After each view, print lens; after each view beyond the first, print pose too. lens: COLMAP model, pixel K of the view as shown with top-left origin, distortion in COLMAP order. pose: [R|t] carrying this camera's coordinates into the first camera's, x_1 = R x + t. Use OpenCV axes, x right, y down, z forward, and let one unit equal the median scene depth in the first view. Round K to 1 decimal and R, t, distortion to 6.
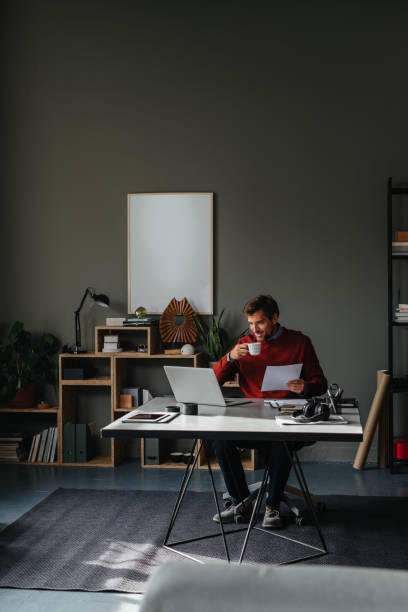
lens RADIAL K [[904.3, 0, 204.0], [0, 904.3, 306.0], [0, 0, 1]] dist [-0.009355, -0.007314]
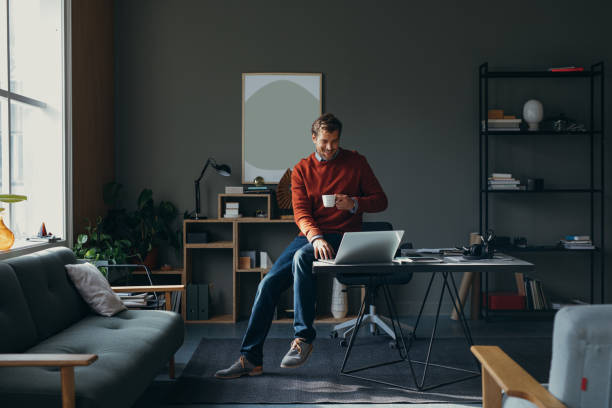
lens RADIAL K [[904.3, 0, 306.0], [0, 904.3, 204.0], [0, 0, 1]] dist [-0.009355, -0.007314]
pose [[0.989783, 0.001394, 0.142574, -0.170528], [-0.001737, 0.999996, 0.002276, 0.032084], [-0.142571, -0.002501, 0.989781, -0.088788]]
